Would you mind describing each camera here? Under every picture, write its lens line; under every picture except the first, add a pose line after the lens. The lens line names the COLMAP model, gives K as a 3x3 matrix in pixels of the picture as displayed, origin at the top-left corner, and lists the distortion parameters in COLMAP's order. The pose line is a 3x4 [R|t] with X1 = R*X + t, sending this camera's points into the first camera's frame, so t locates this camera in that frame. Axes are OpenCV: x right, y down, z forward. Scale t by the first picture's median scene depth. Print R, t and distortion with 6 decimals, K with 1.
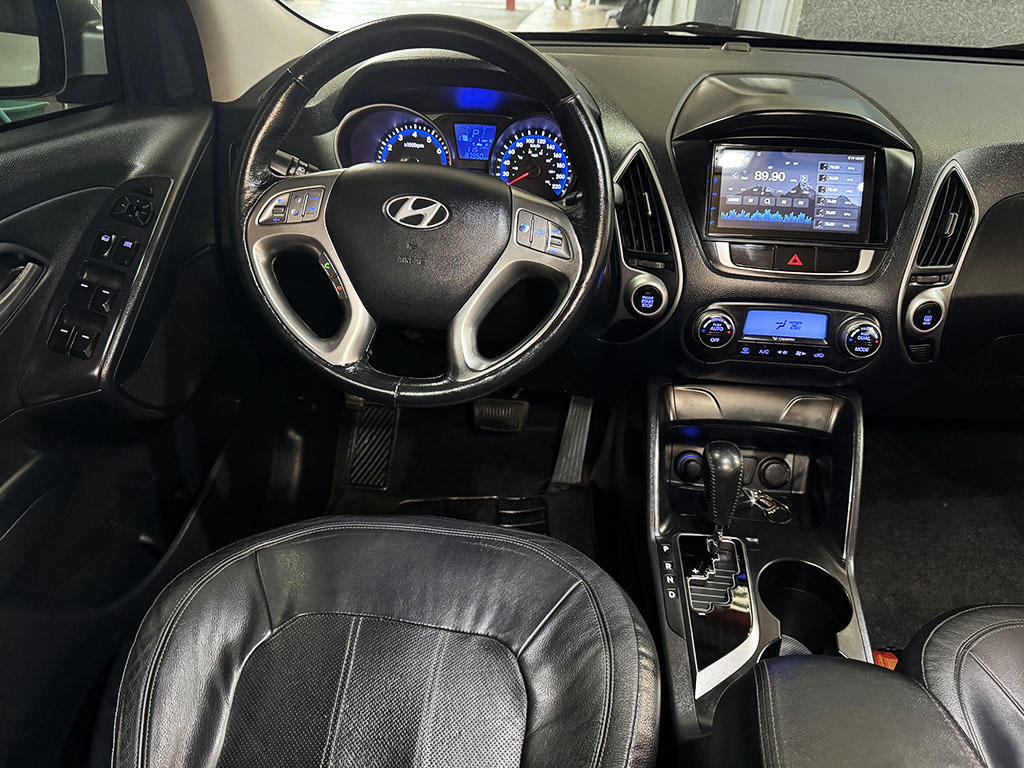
lens RADIAL K [[717.2, 0, 511.1], [0, 717.2, 401.0], [0, 0, 1]] dist [0.093839, -0.158060]
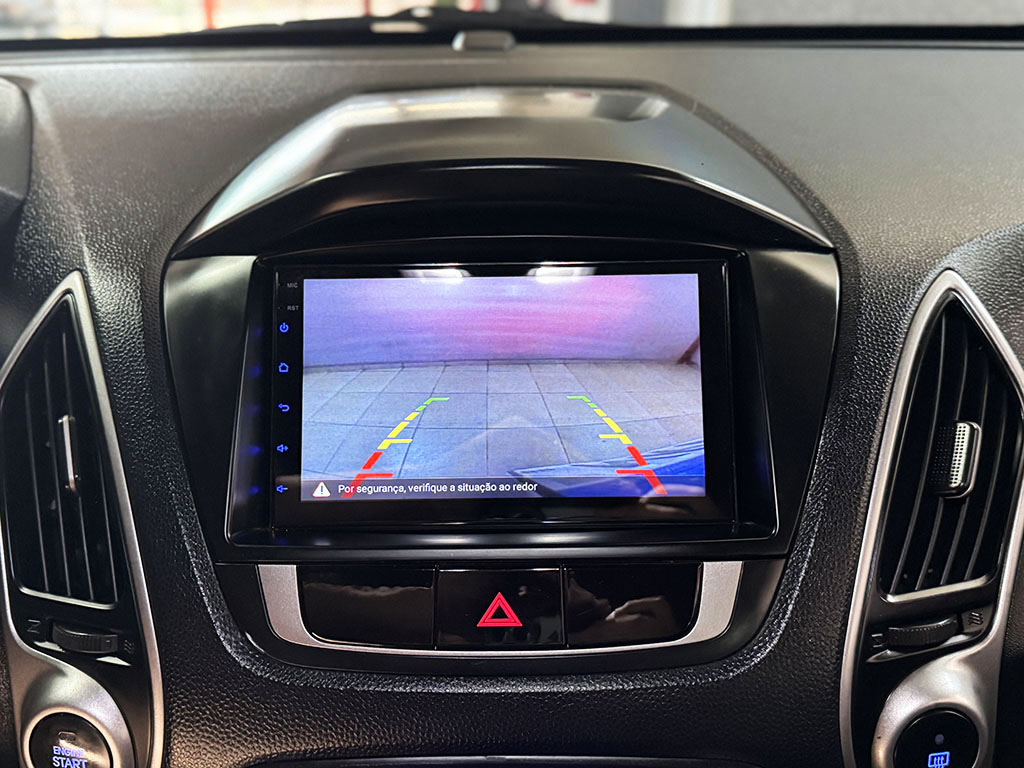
lens RADIAL K [[1115.1, 0, 509.7], [0, 1115.1, 359.0], [0, 0, 1]] dist [0.166180, -0.502833]
pose [[0.994062, -0.065548, 0.086853, 0.345047], [0.083227, 0.972204, -0.218846, -0.184960], [-0.070094, 0.224775, 0.971886, 0.482147]]
